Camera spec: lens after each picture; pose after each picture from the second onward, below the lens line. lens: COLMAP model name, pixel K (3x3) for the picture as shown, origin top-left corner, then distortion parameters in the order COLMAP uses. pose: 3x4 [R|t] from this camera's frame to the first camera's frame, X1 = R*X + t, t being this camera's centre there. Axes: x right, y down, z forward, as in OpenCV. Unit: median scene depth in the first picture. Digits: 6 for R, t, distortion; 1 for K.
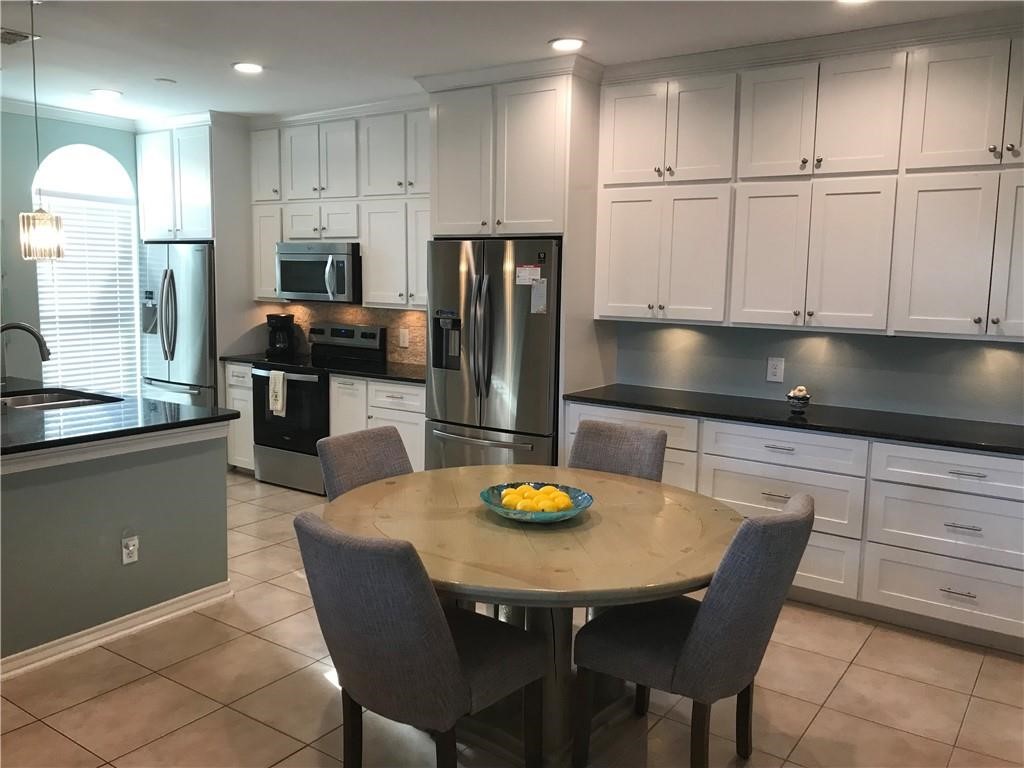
lens RADIAL K [[844.1, 0, 515.0], [0, 844.1, 381.9], [0, 0, 1]] dist [0.030678, -0.026536]
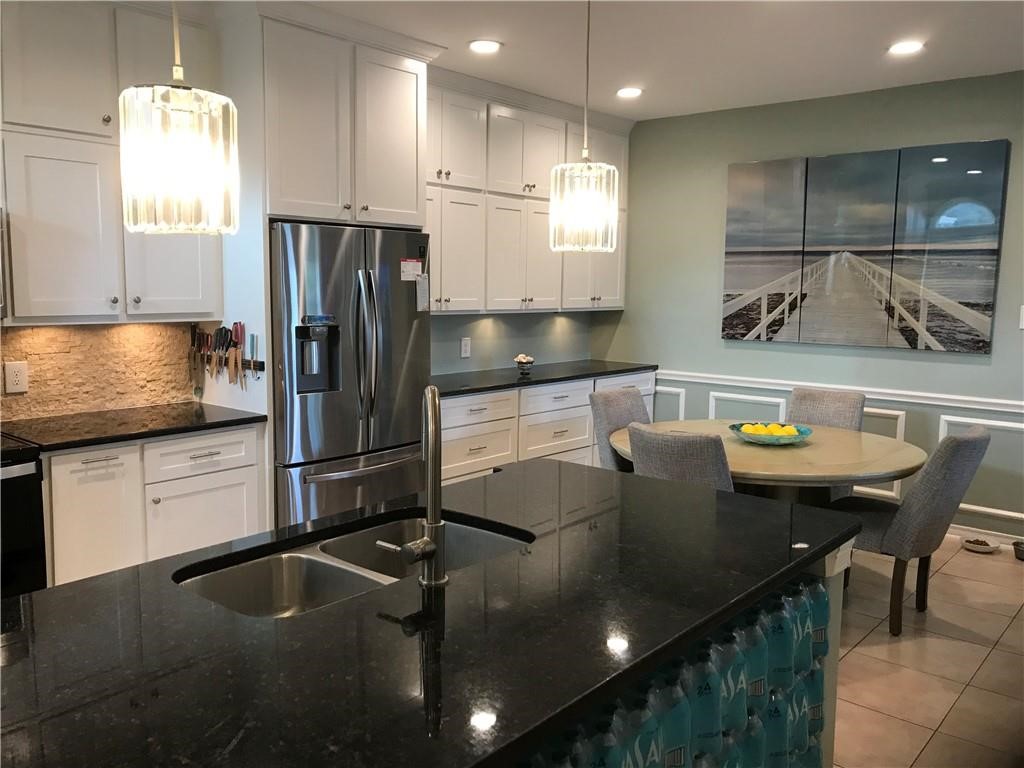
lens RADIAL K [[844.1, 0, 505.2], [0, 844.1, 375.9], [0, 0, 1]] dist [0.030678, -0.026536]
pose [[0.095022, -0.125829, 0.987491, -0.704795], [0.118241, 0.986383, 0.114310, -0.083447], [-0.988428, 0.105900, 0.108606, 0.638878]]
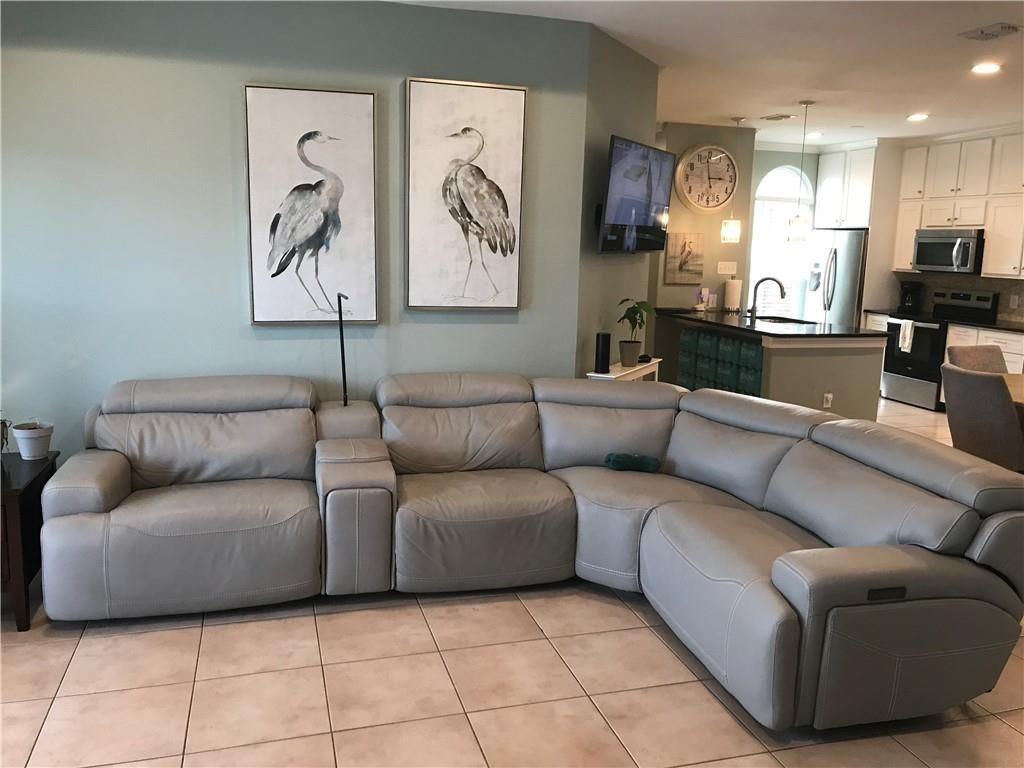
lens RADIAL K [[844.1, 0, 514.8], [0, 844.1, 379.0], [0, 0, 1]] dist [0.030678, -0.026536]
pose [[0.787163, 0.102792, -0.608119, 0.077430], [-0.090471, 0.994592, 0.051010, 0.073381], [0.610074, 0.014864, 0.792205, -0.538226]]
